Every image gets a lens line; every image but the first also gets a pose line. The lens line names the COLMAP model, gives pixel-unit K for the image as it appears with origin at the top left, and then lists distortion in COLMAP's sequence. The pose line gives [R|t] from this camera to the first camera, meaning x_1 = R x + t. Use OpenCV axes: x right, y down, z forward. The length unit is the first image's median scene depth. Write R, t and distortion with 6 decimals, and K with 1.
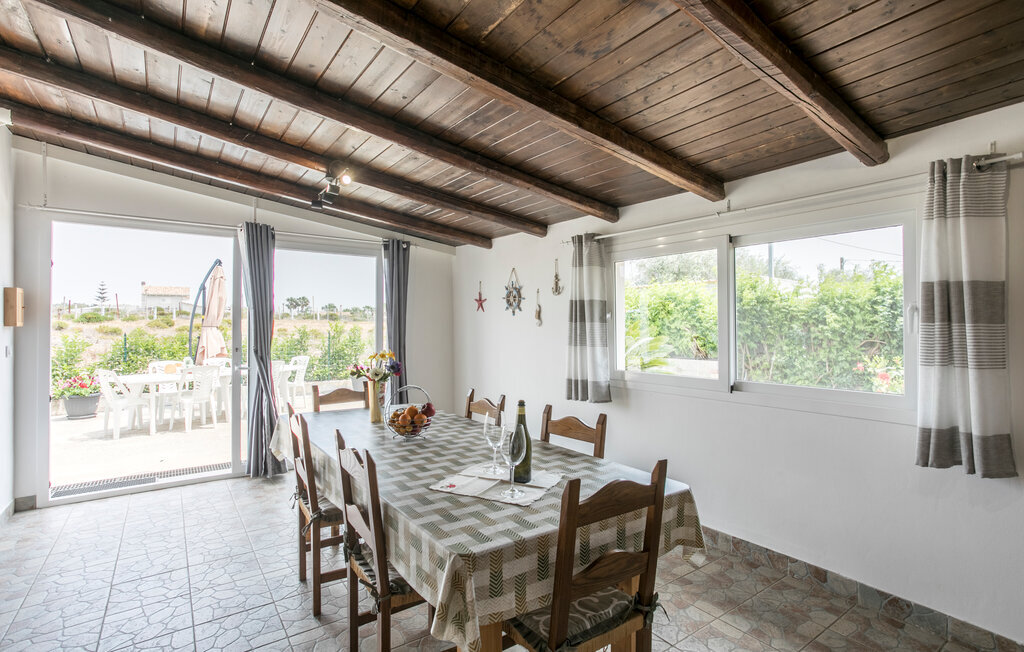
lens RADIAL K [[499.4, 0, 512.0], [0, 499.4, 326.0], [0, 0, 1]] dist [0.000018, 0.000296]
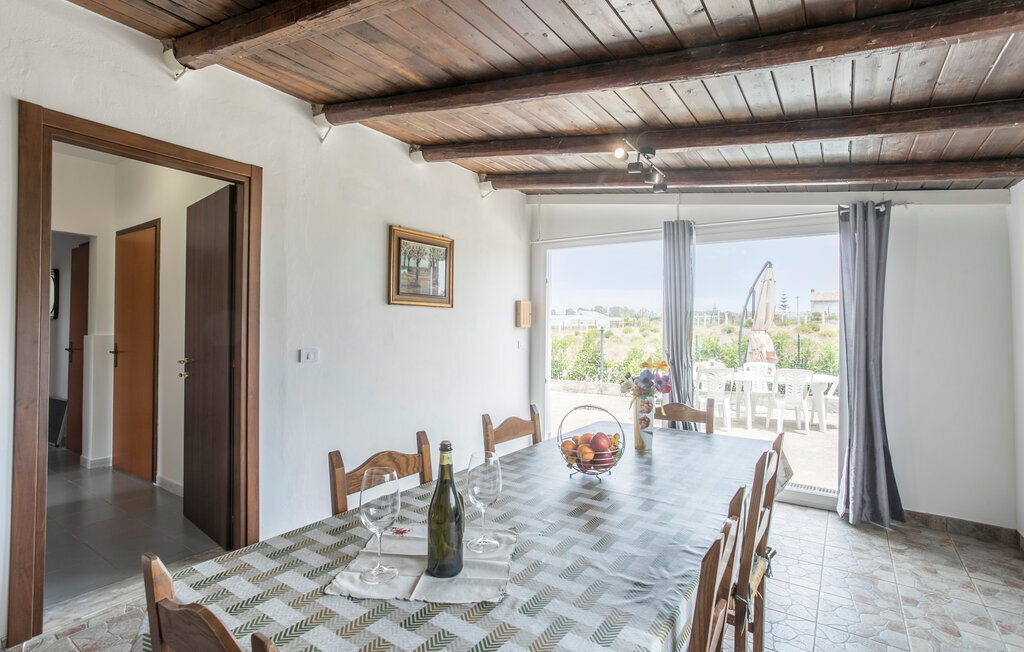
lens RADIAL K [[494.5, 0, 512.0], [0, 494.5, 326.0], [0, 0, 1]] dist [-0.027492, 0.000706]
pose [[0.350119, -0.002112, -0.936703, 0.263656], [-0.007395, 0.999960, -0.005018, 0.004173], [0.936676, 0.008684, 0.350089, 0.369182]]
